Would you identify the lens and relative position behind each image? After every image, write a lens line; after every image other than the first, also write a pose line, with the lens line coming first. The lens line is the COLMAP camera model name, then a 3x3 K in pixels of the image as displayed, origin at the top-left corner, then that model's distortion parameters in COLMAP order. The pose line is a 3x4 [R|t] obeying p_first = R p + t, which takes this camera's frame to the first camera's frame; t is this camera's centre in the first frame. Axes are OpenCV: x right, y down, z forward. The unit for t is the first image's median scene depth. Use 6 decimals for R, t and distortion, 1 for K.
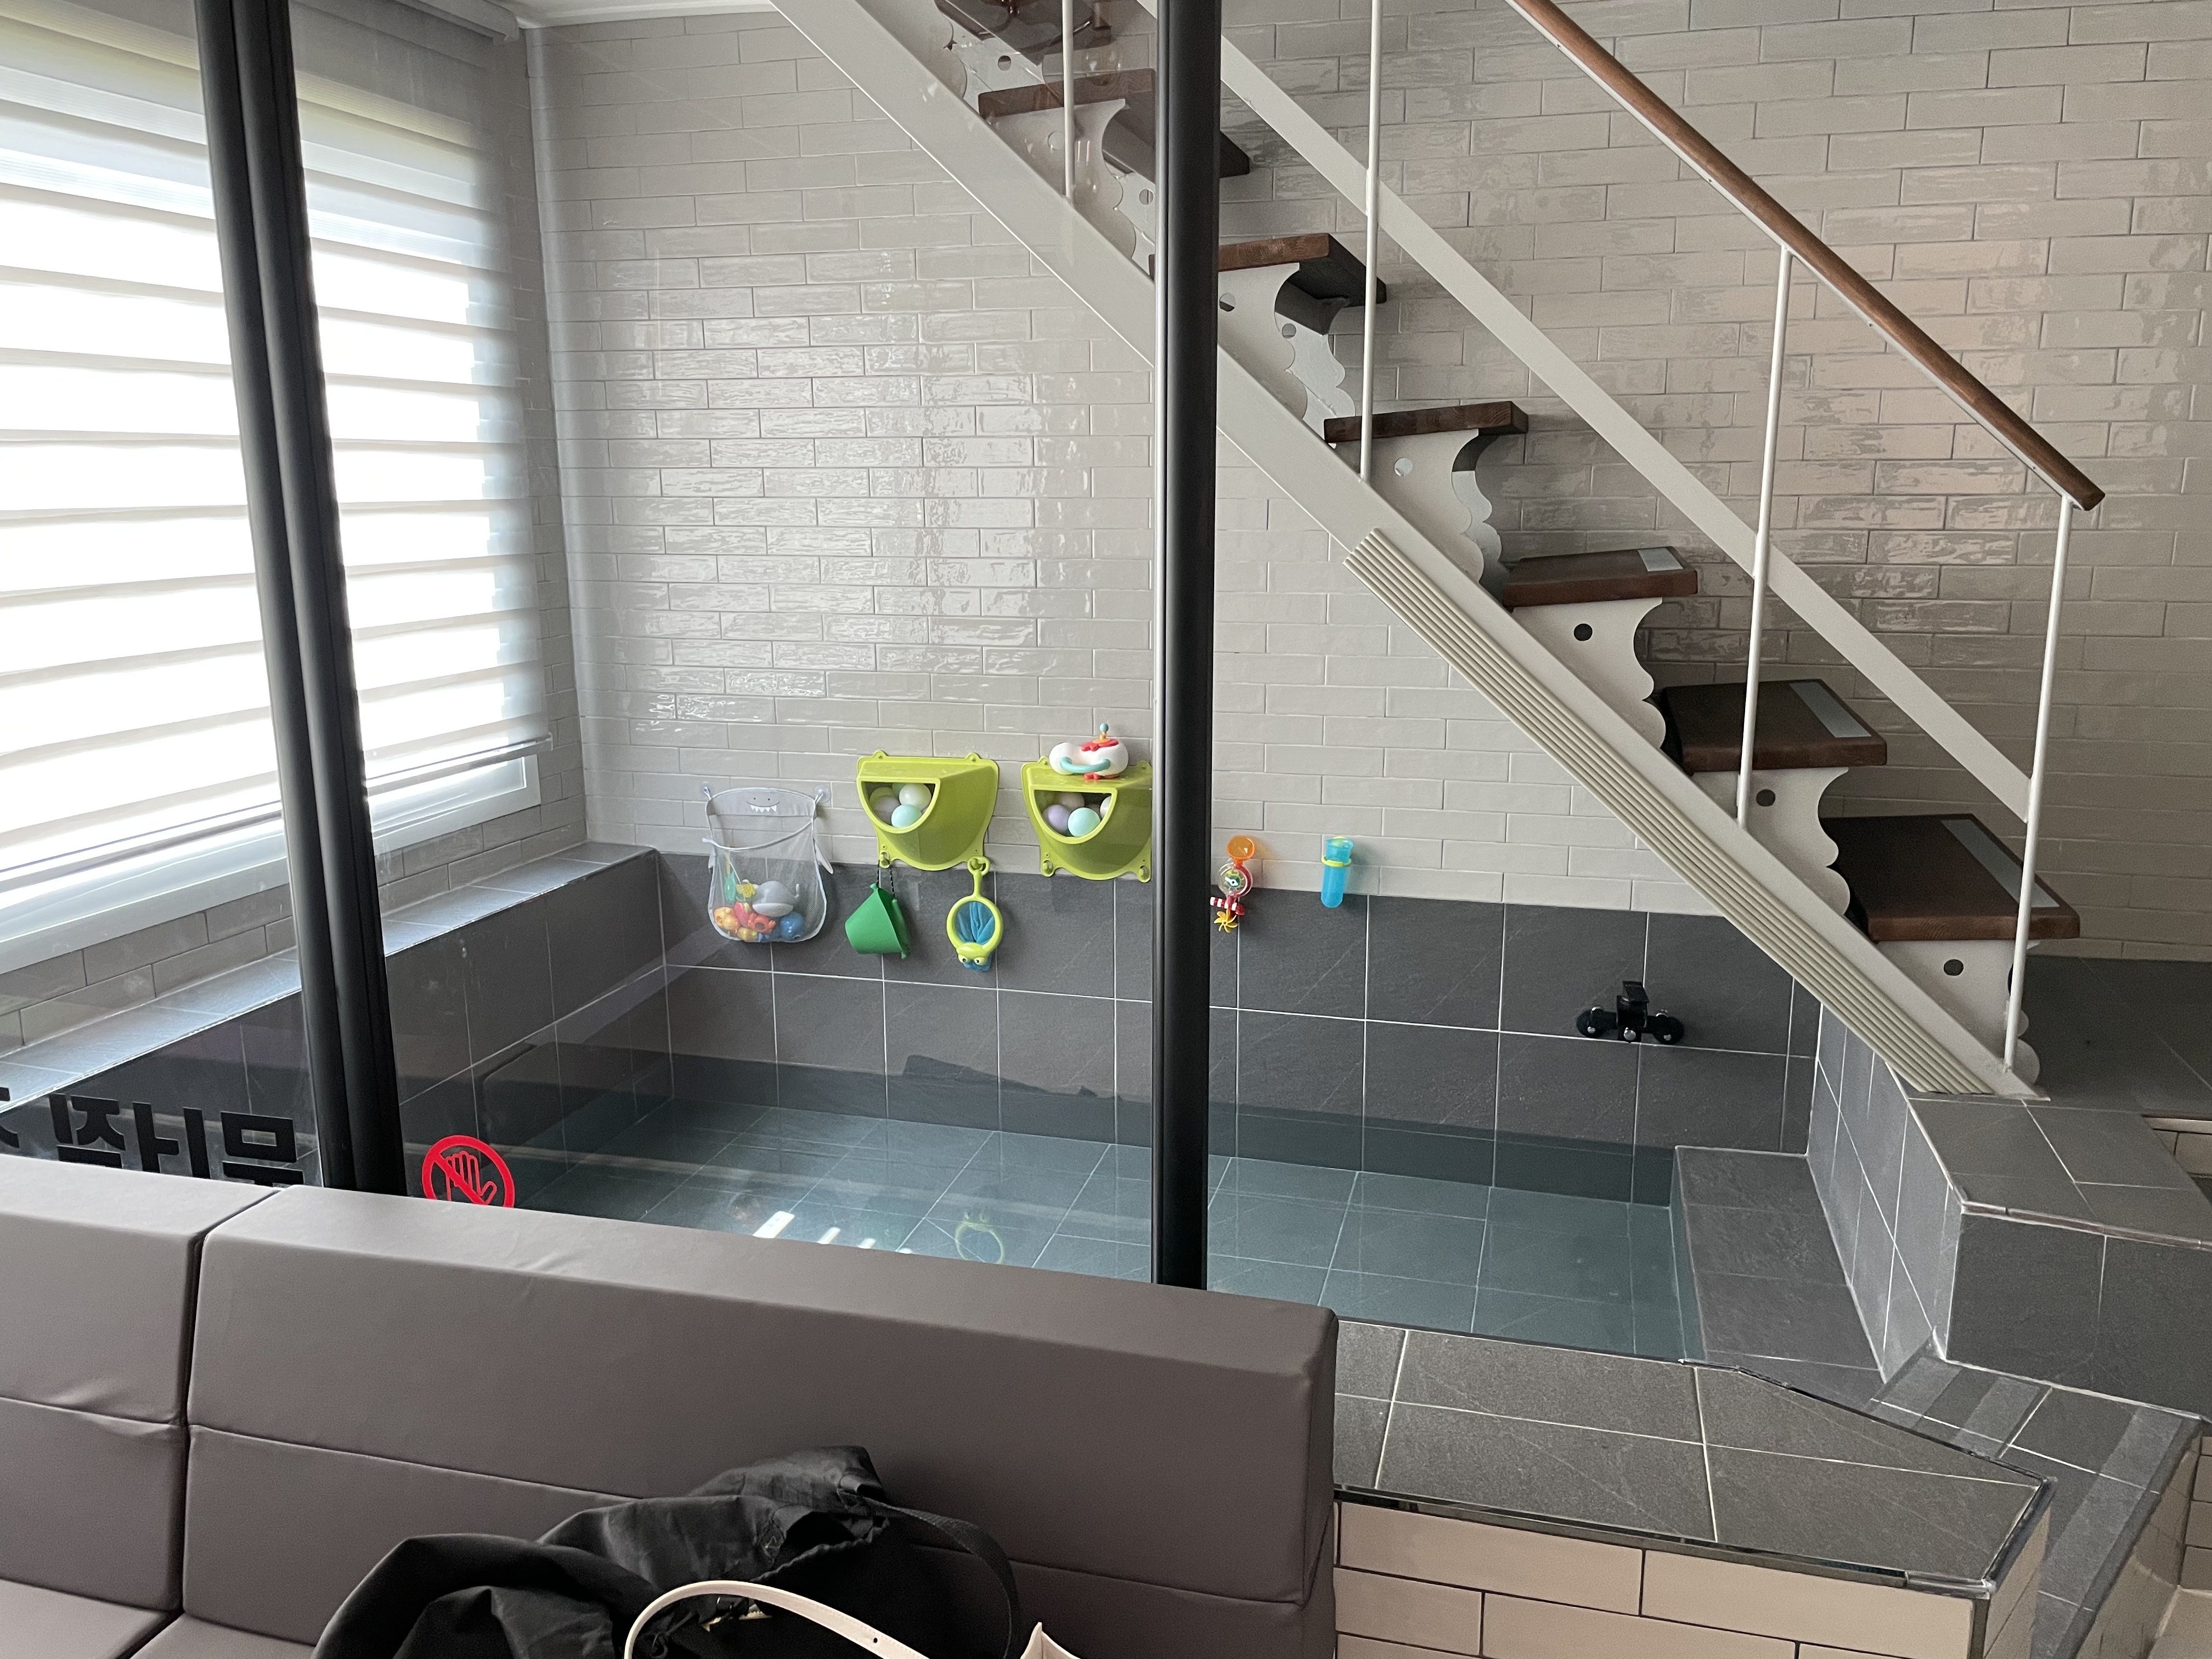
lens RADIAL K [[1669.0, 0, 1106.0], [0, 1669.0, 829.5], [0, 0, 1]] dist [0.071685, -0.090735]
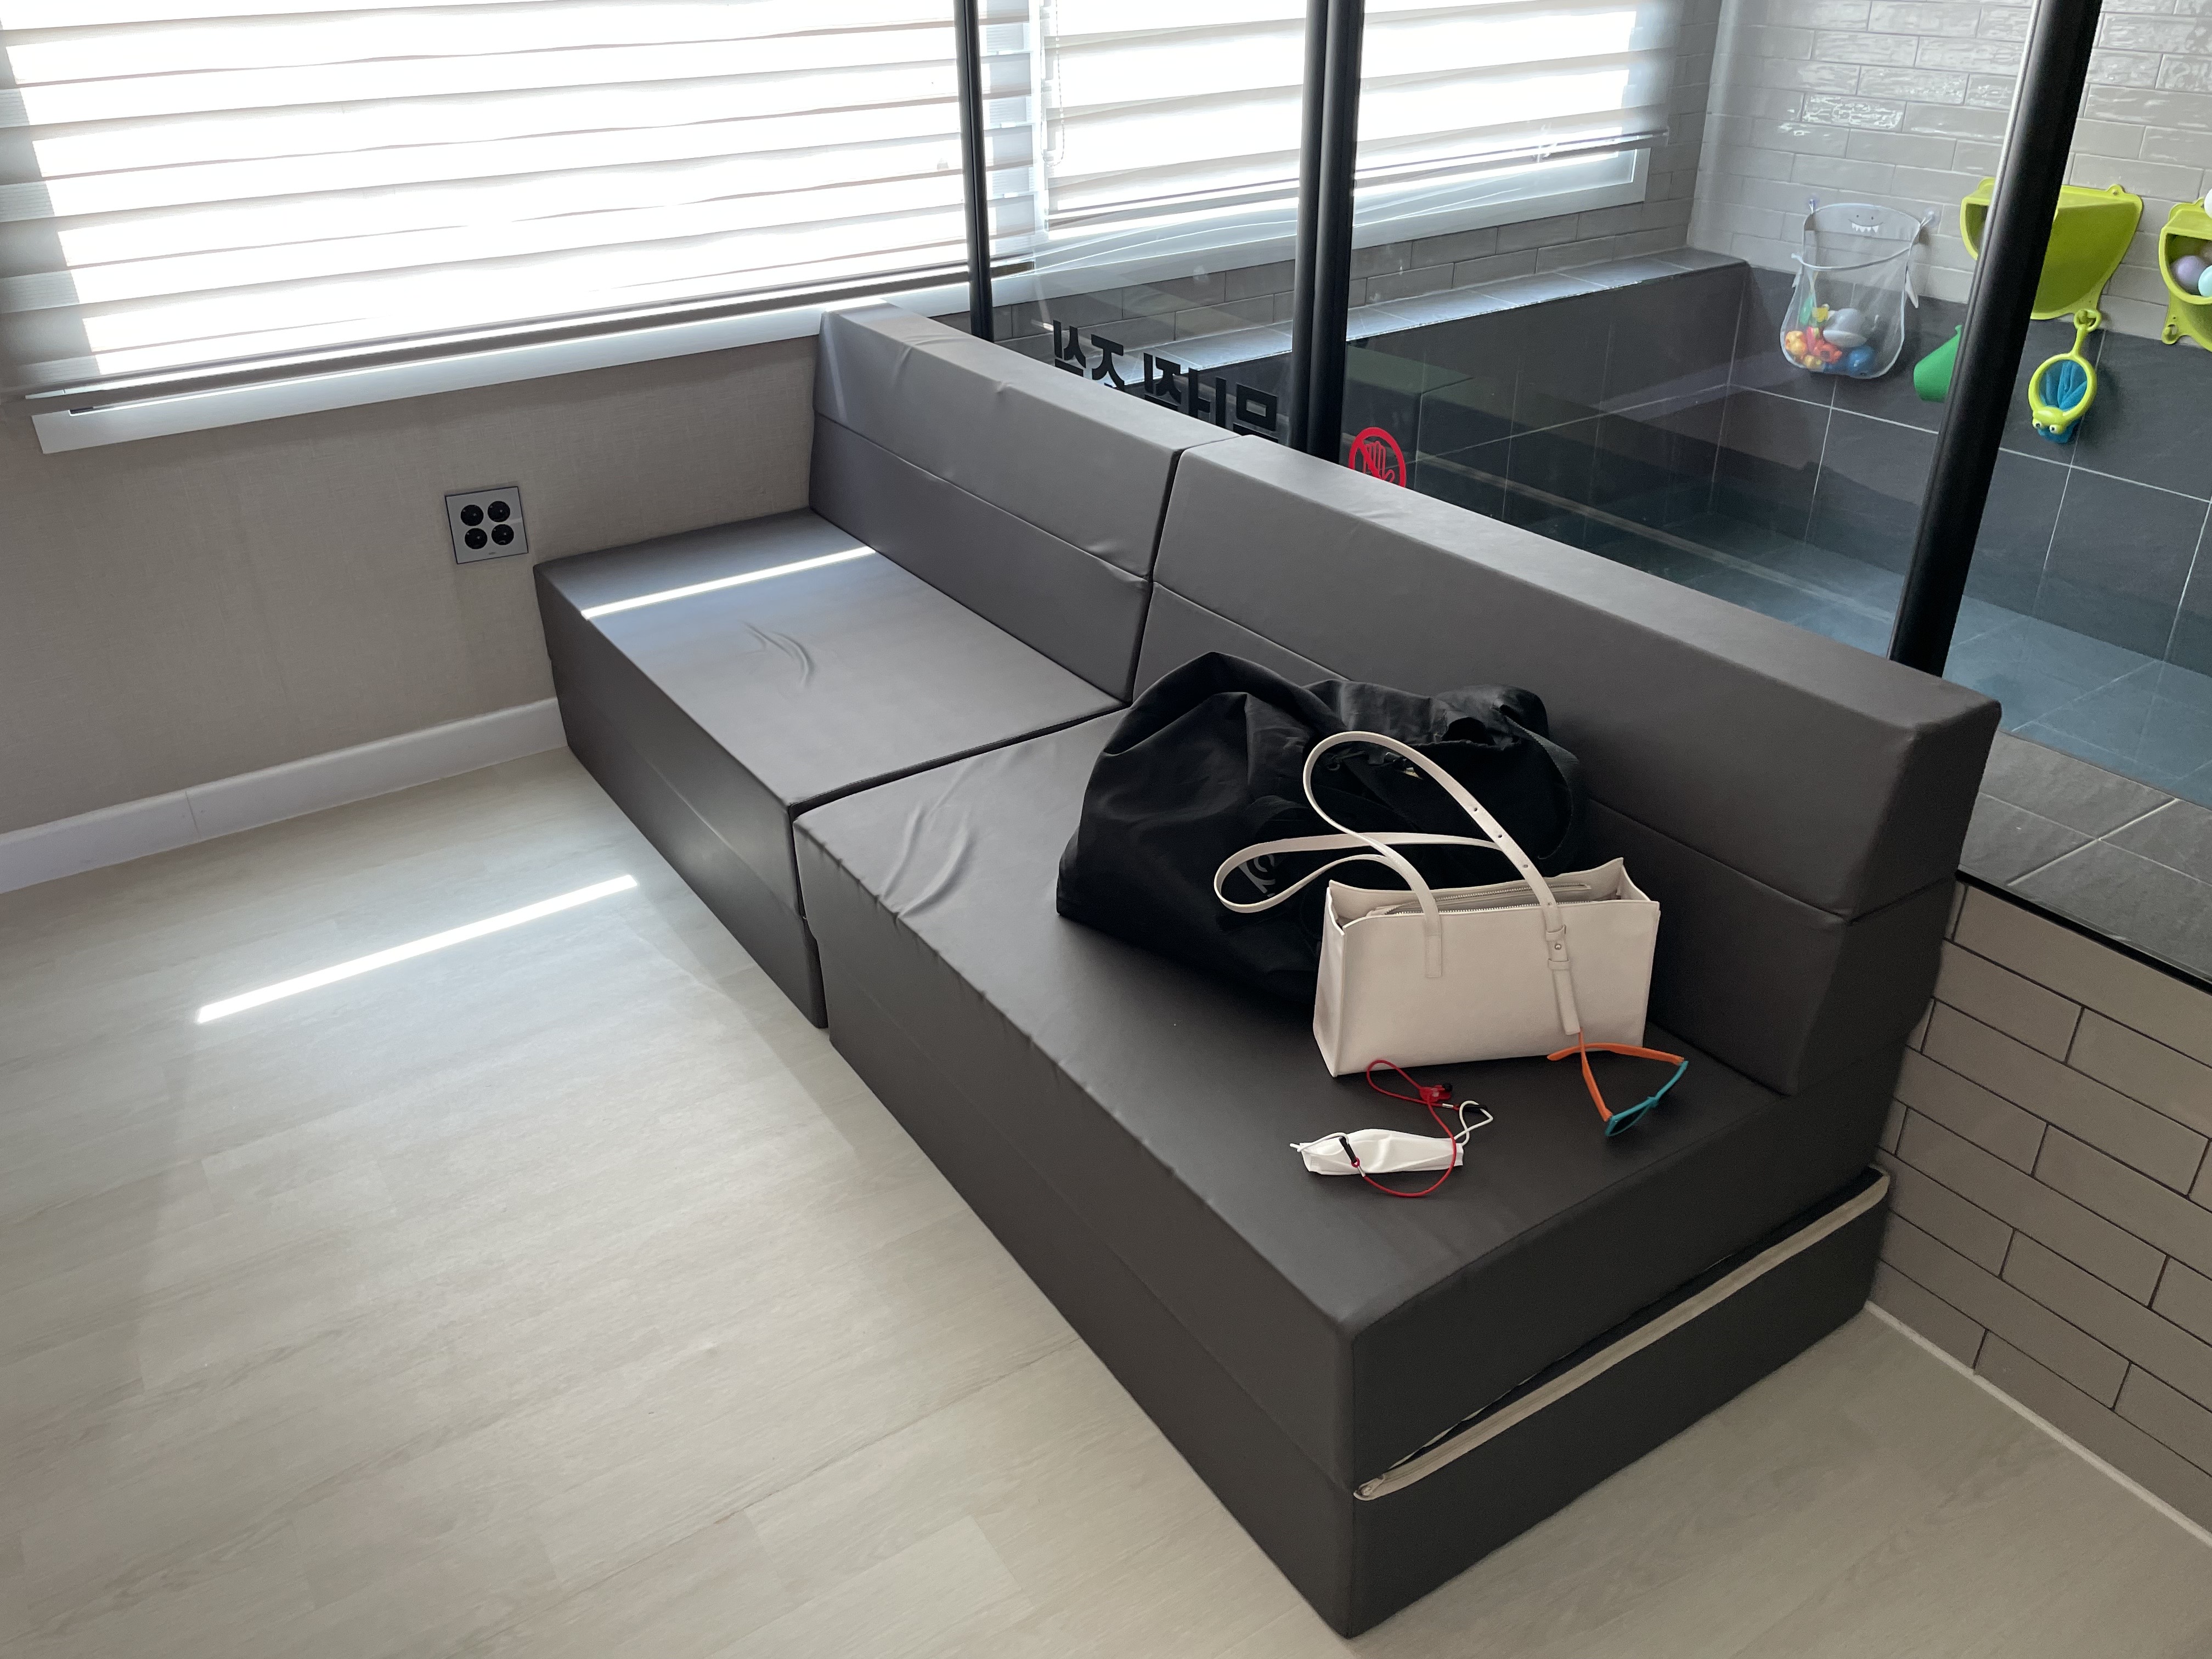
lens RADIAL K [[1675.7, 0, 1108.4], [0, 1675.7, 799.8], [0, 0, 1]] dist [0.099560, -0.129481]
pose [[0.756724, 0.303610, -0.578956, 0.132039], [-0.123078, 0.935942, 0.329947, 0.024984], [0.642044, -0.178421, 0.745617, -0.051682]]
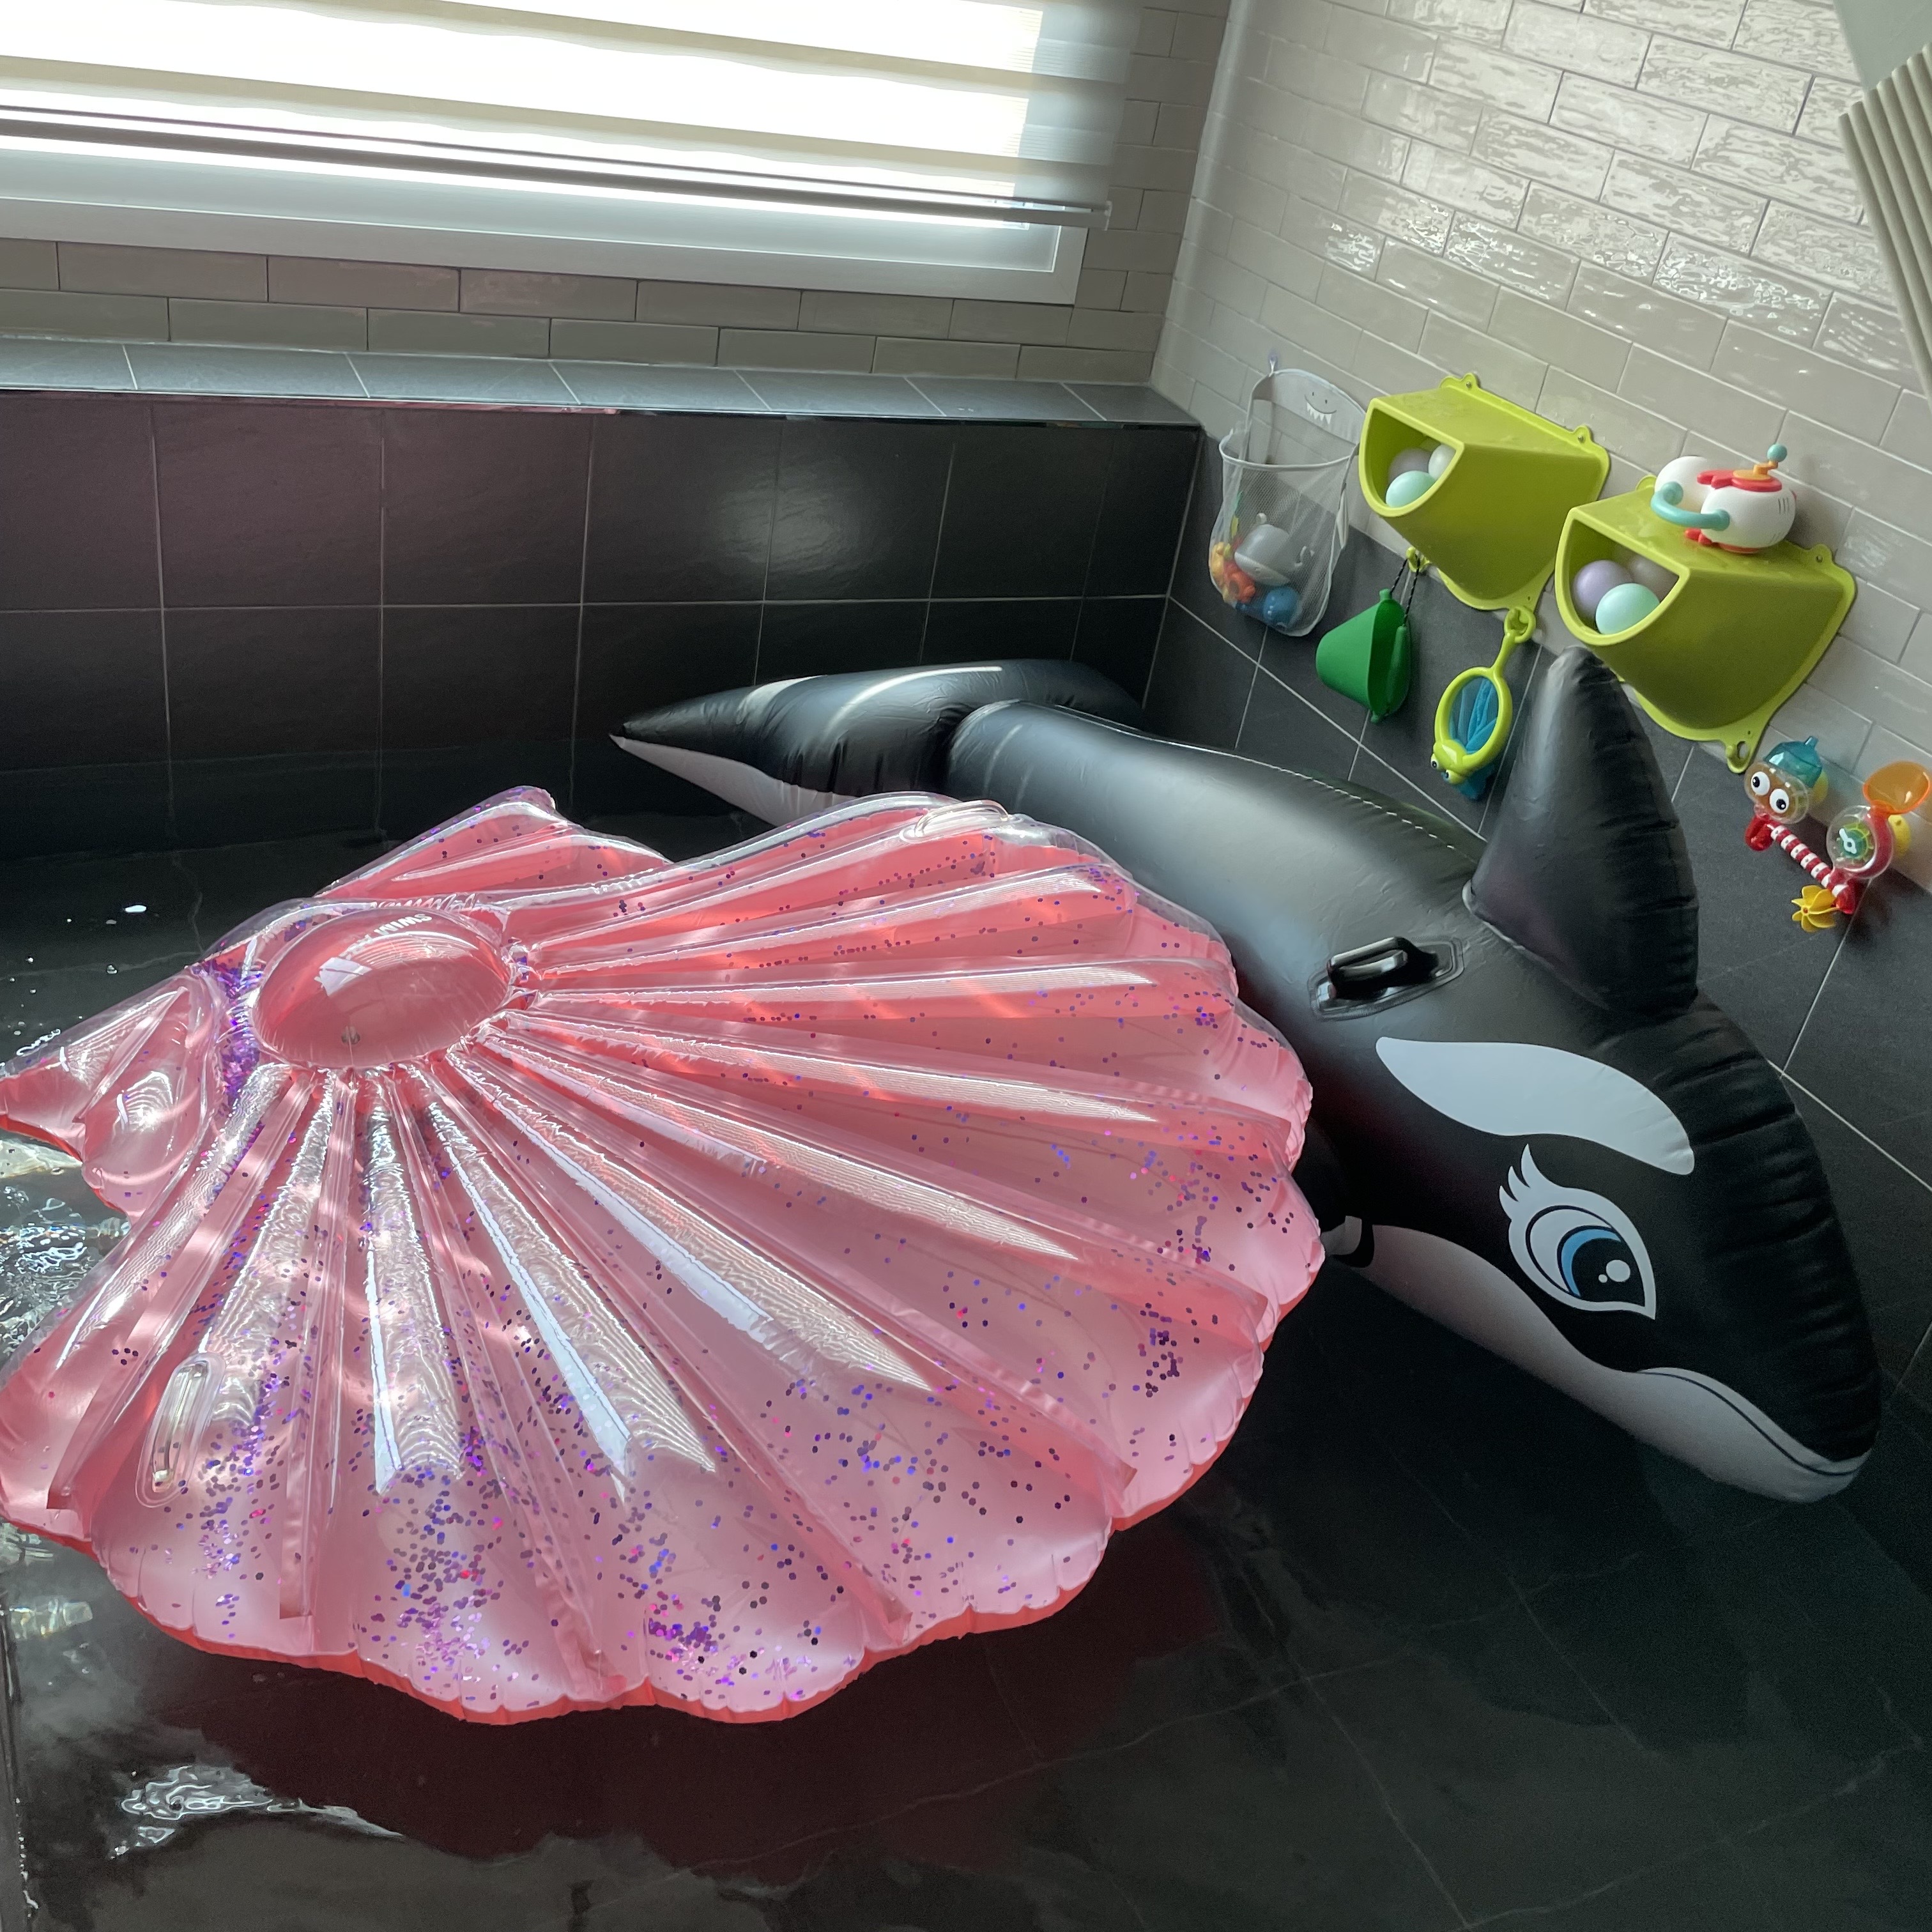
lens RADIAL K [[1986.5, 0, 966.0], [0, 1986.5, 966.0], [0, 0, 1]] dist [-0.004018, -0.011829]
pose [[0.633755, 0.484606, -0.602919, 0.268036], [-0.310933, 0.873288, 0.375085, -0.071529], [0.708290, -0.050245, 0.704131, 0.385969]]
